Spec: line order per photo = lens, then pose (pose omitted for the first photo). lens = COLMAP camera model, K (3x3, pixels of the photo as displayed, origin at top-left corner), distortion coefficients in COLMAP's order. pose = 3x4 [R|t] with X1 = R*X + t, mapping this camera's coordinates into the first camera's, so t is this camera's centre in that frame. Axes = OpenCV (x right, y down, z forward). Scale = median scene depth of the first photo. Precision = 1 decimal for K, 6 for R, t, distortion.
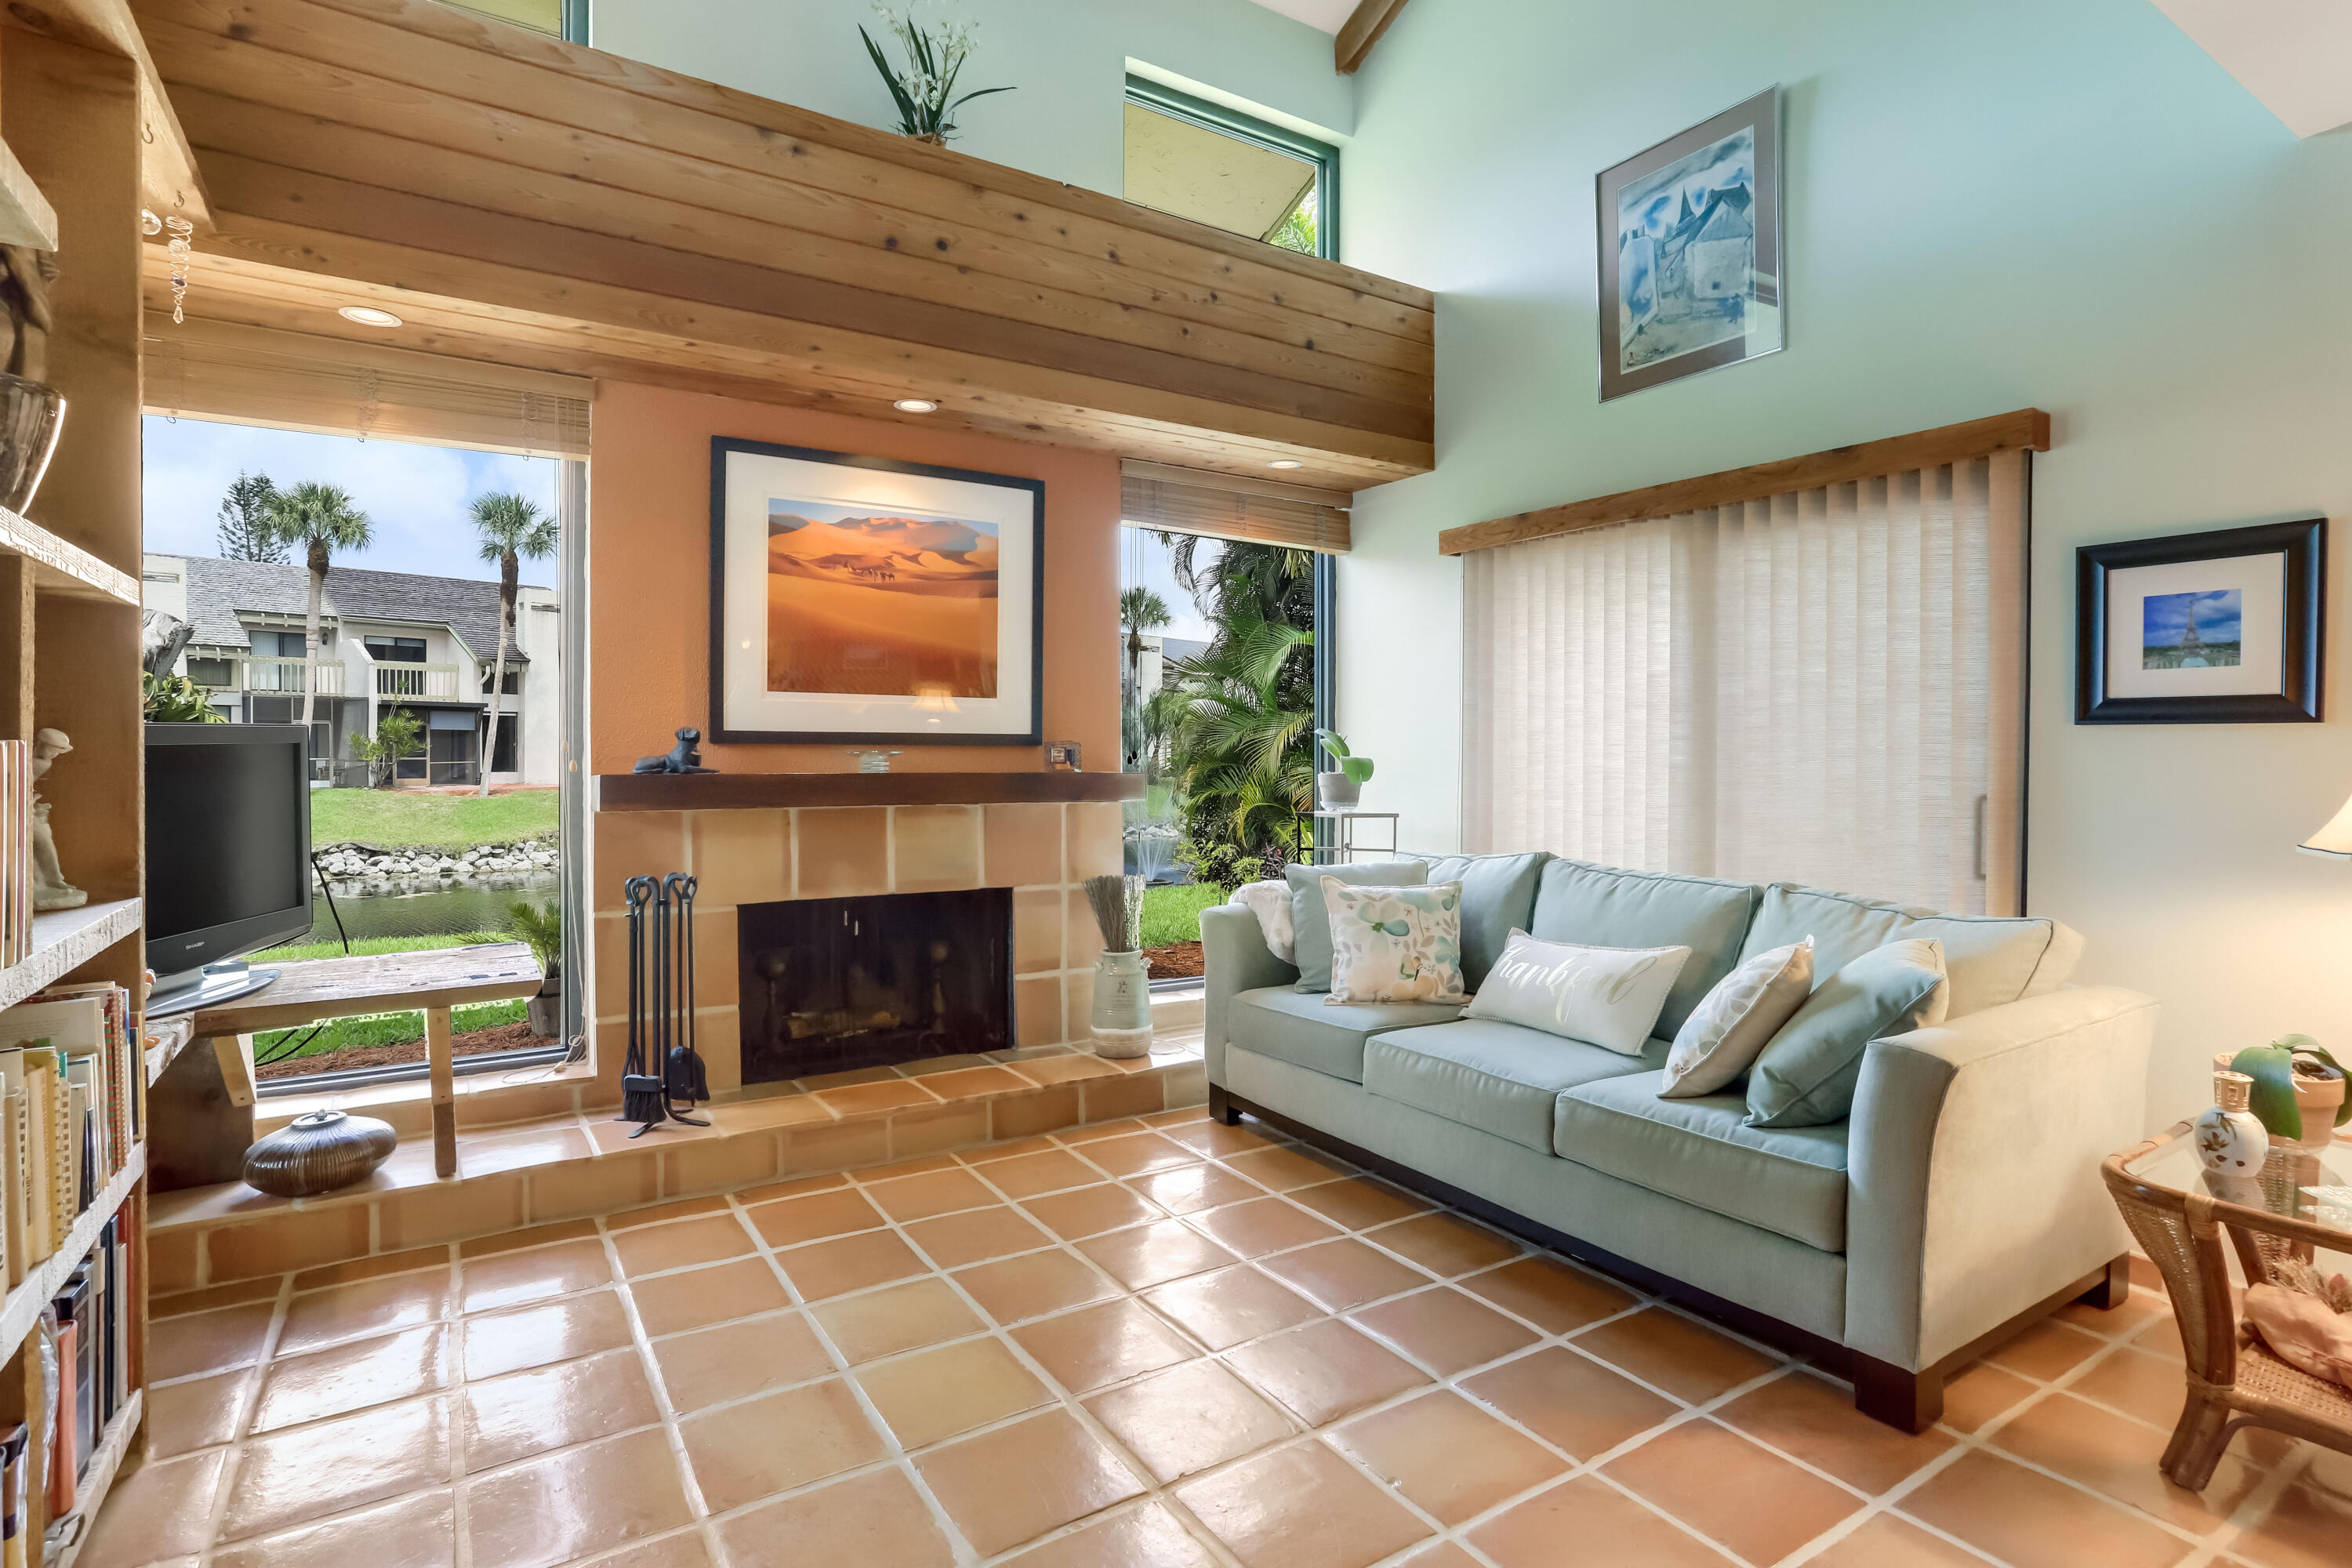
lens RADIAL K [[1133.4, 0, 1173.0], [0, 1133.4, 765.6], [0, 0, 1]] dist [-0.033881, 0.010992]
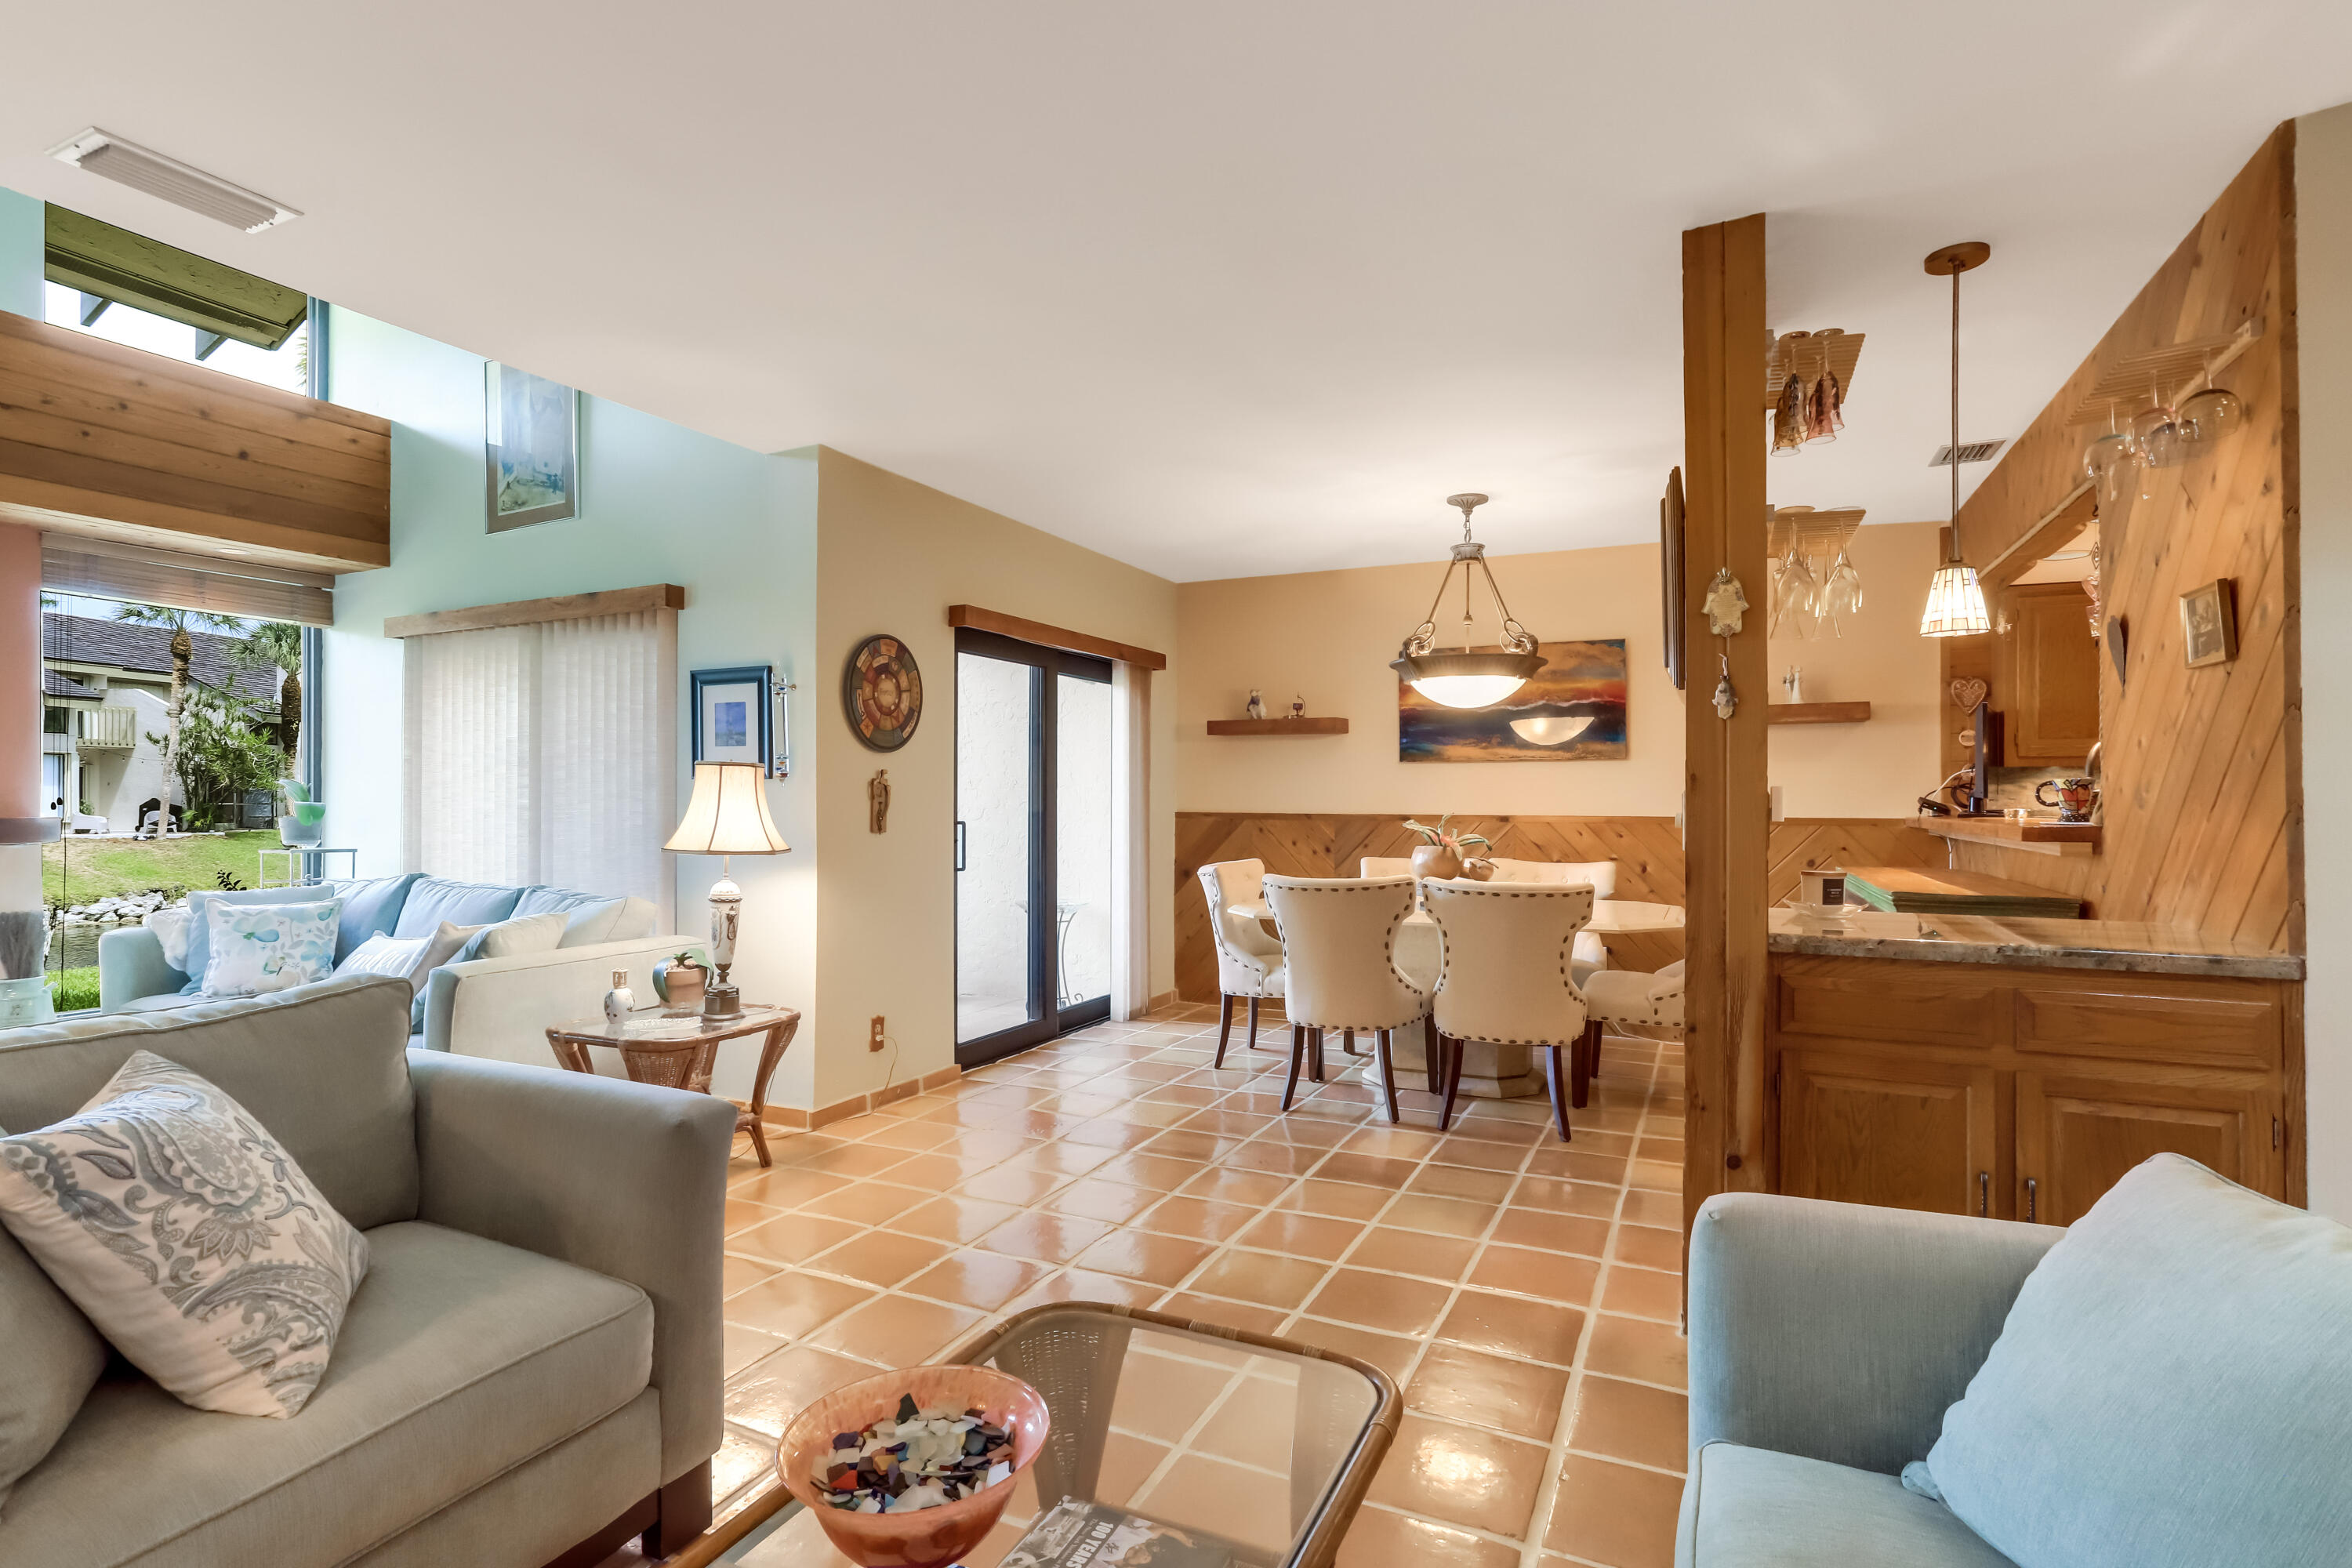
lens RADIAL K [[1133.4, 0, 1124.2], [0, 1133.4, 794.2], [0, 0, 1]] dist [-0.033881, 0.010992]
pose [[0.860026, -0.002601, 0.510244, 0.303380], [0.009934, 0.999883, -0.011646, 0.006610], [-0.510154, 0.015085, 0.859951, -0.449119]]
